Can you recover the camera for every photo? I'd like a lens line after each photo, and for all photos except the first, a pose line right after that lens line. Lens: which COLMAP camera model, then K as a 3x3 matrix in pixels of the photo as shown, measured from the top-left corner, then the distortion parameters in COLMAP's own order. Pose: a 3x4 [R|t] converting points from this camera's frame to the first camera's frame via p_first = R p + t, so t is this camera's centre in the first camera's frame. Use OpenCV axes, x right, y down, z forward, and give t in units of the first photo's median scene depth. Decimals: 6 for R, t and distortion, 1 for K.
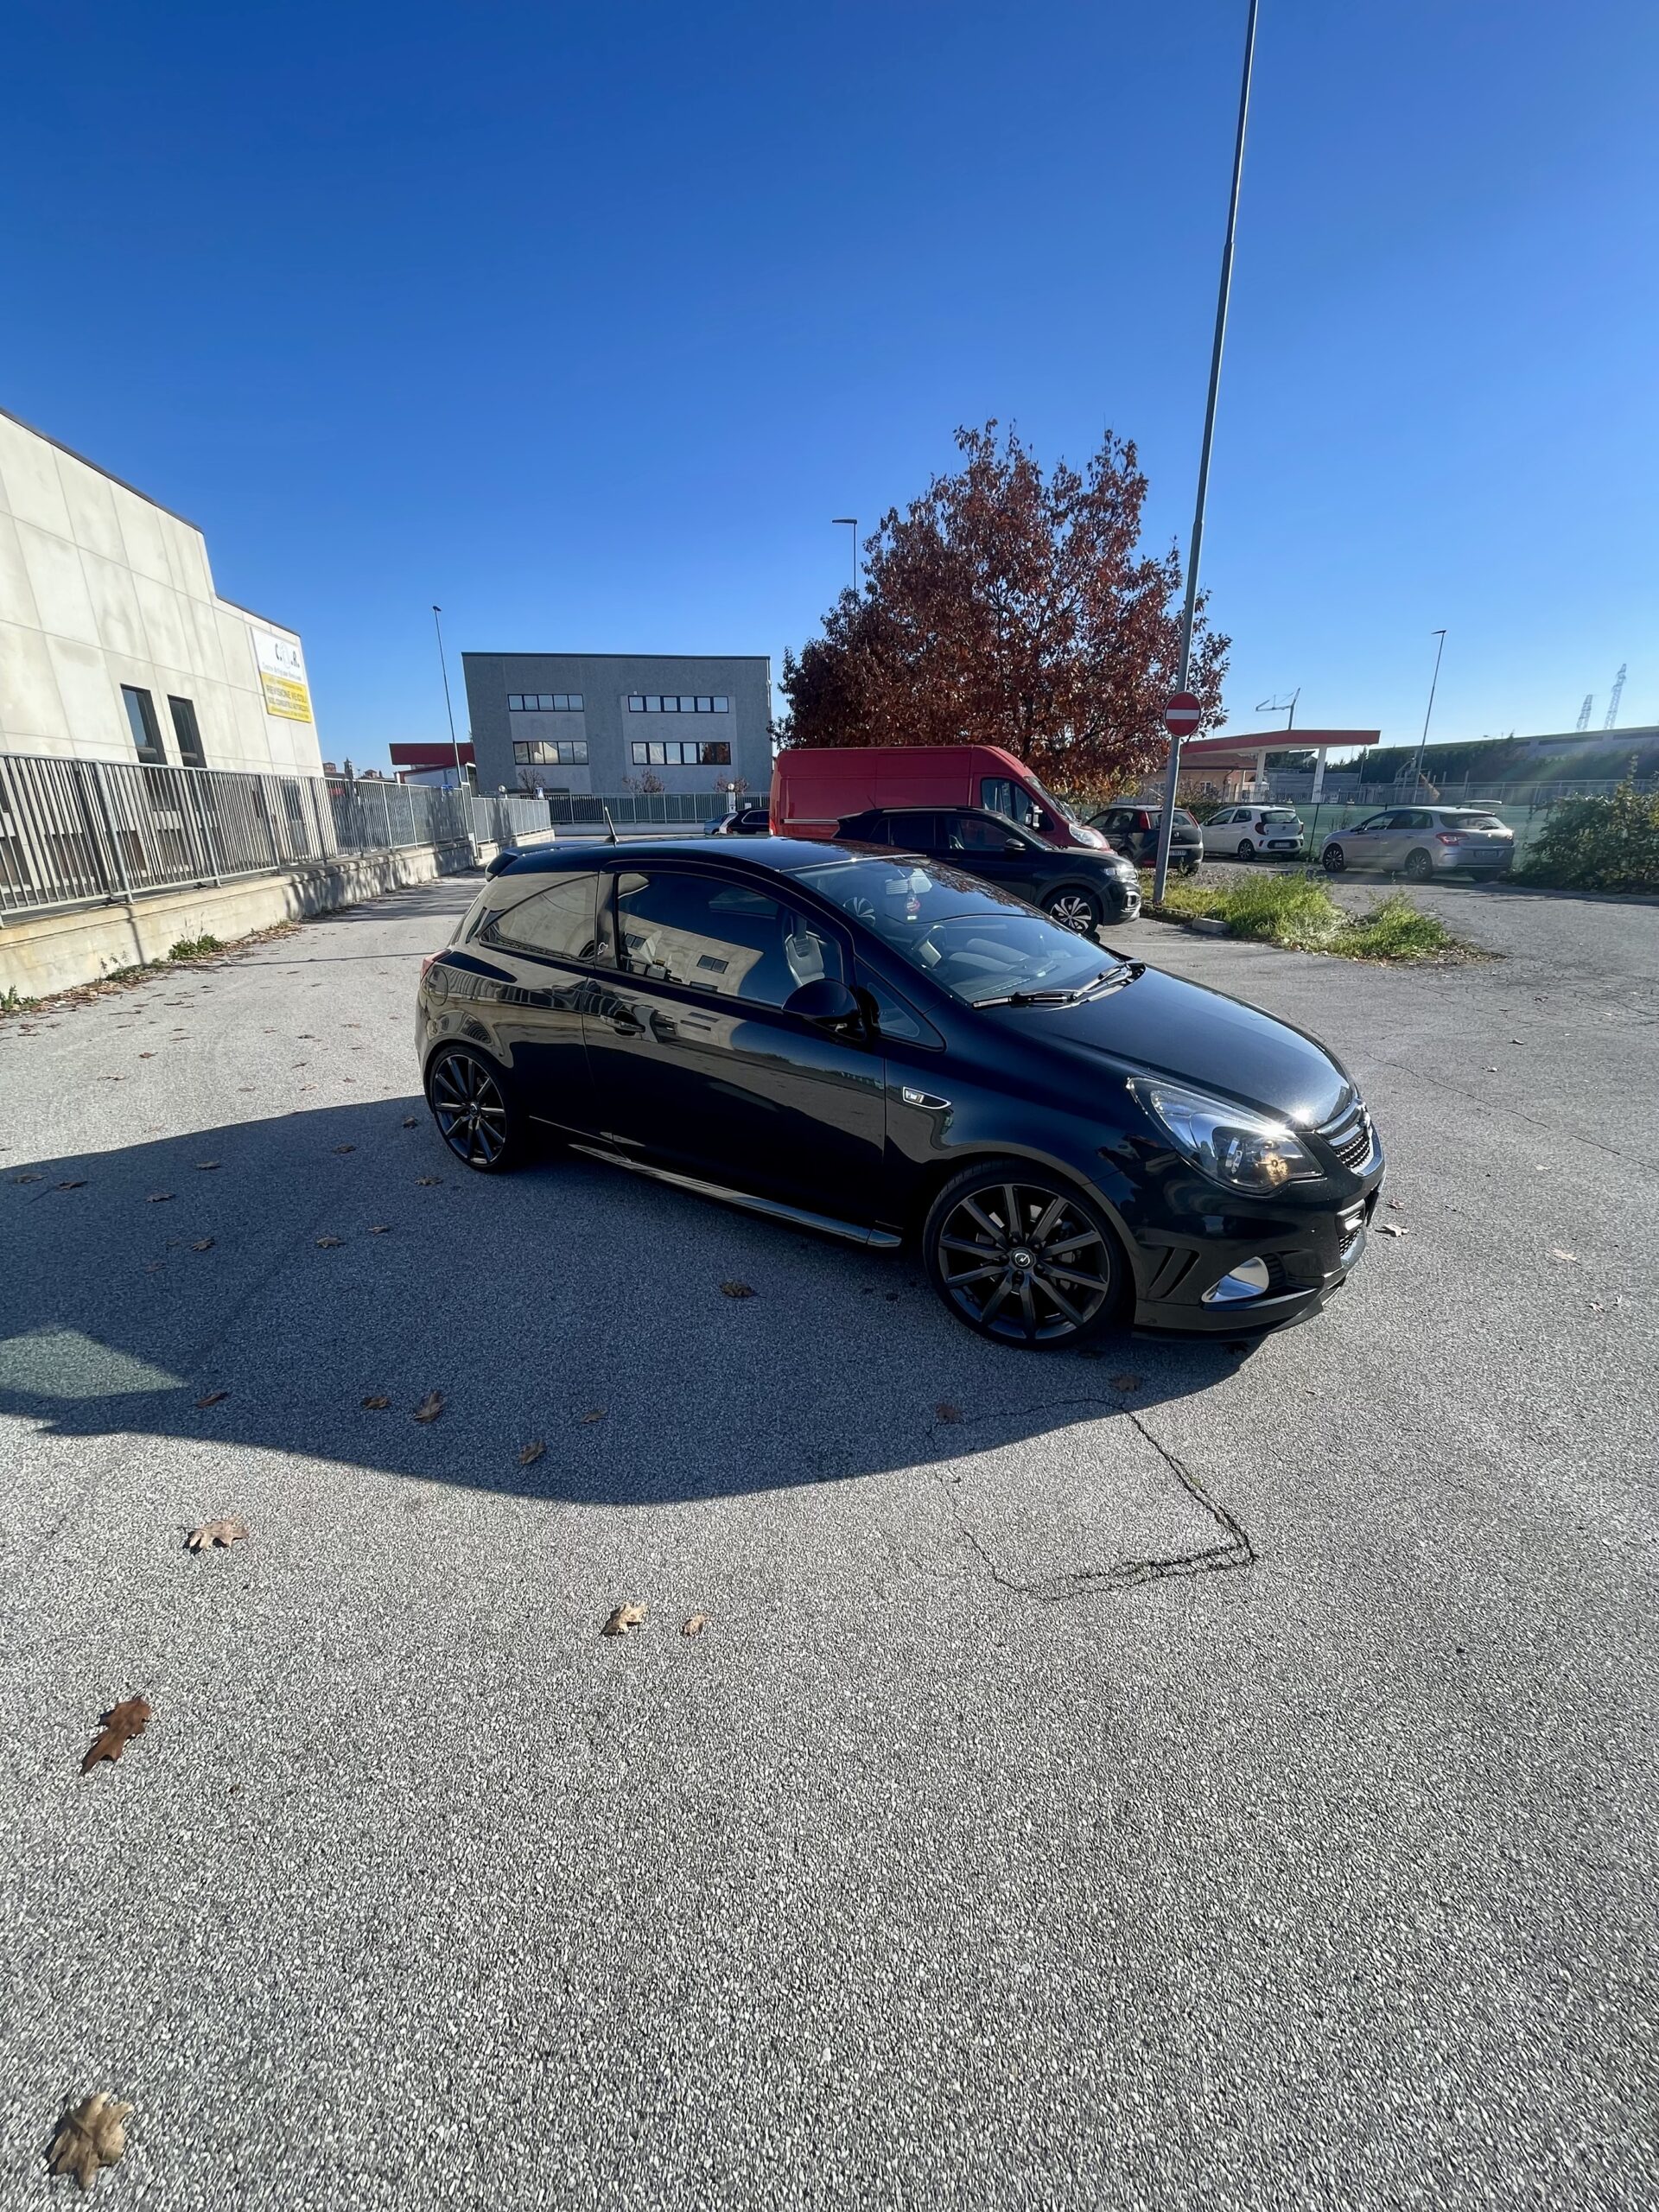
lens RADIAL K [[889.9, 0, 823.8], [0, 889.9, 1109.0], [0, 0, 1]] dist [-0.004245, 0.001752]
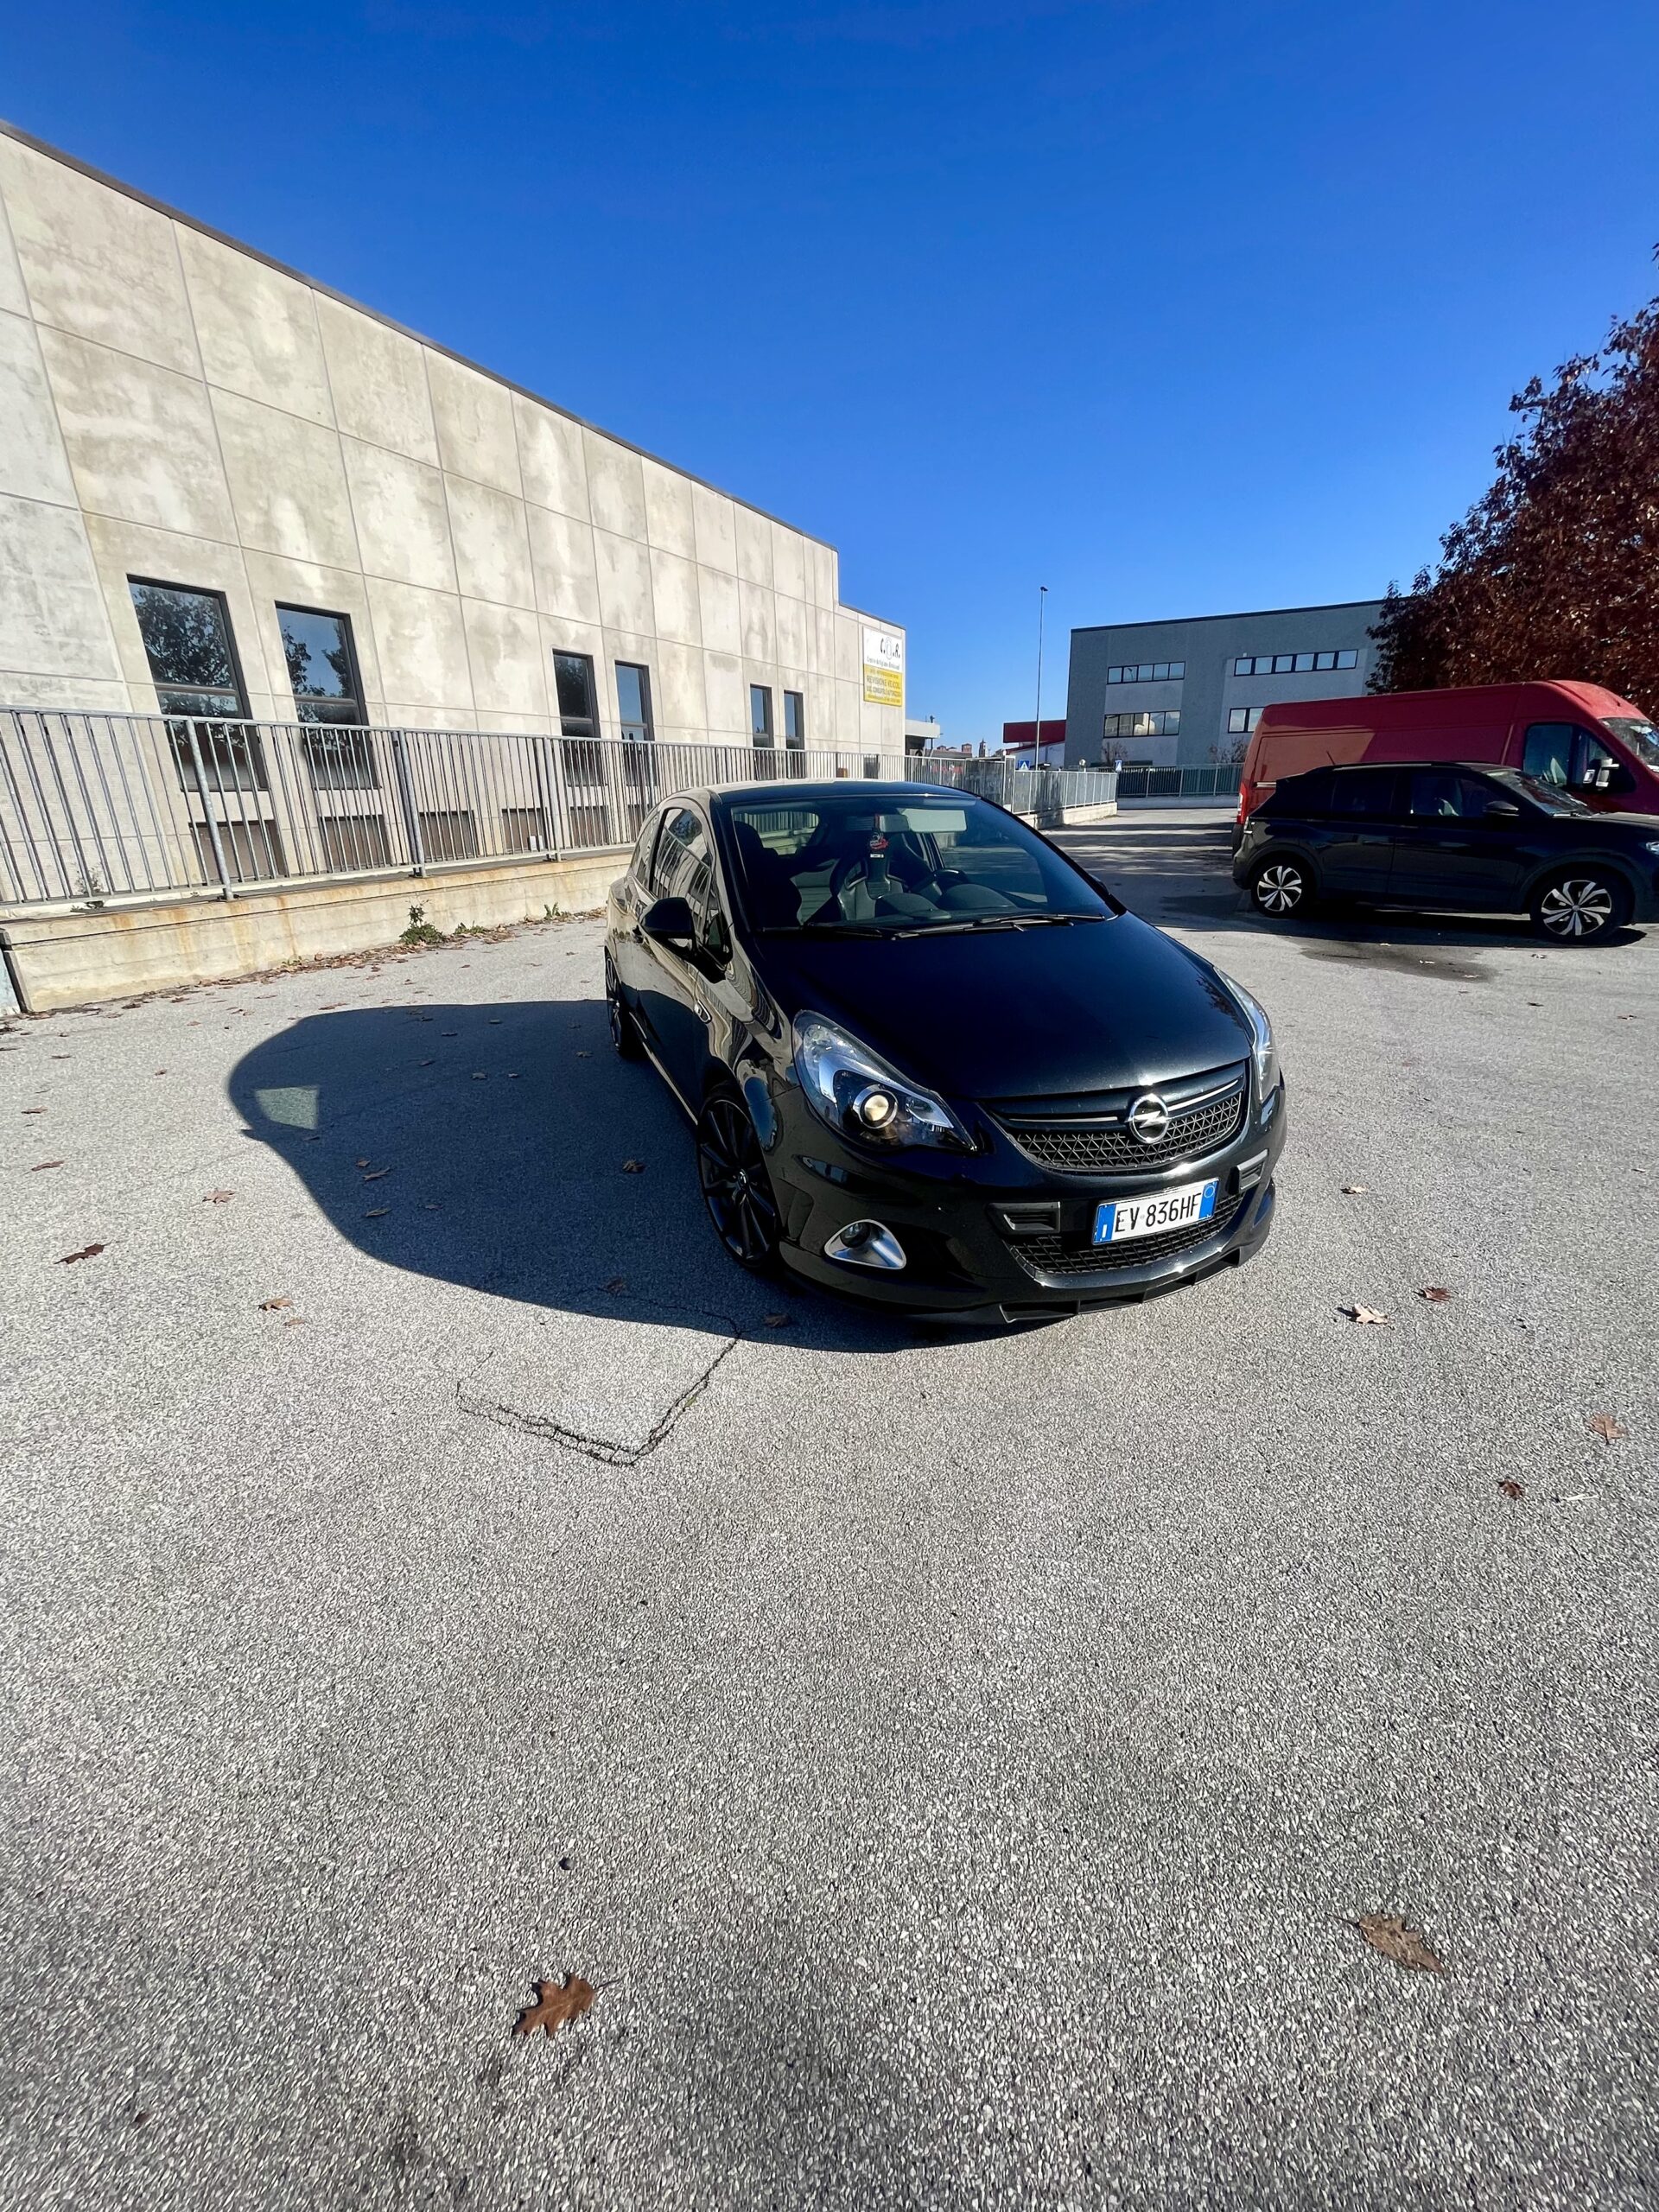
lens RADIAL K [[889.9, 0, 825.7], [0, 889.9, 1110.7], [0, 0, 1]] dist [-0.004245, 0.001752]
pose [[0.805821, 0.191991, -0.560171, 0.125739], [-0.177588, 0.980791, 0.080688, -0.000977], [0.564903, 0.034459, 0.824438, 0.030580]]
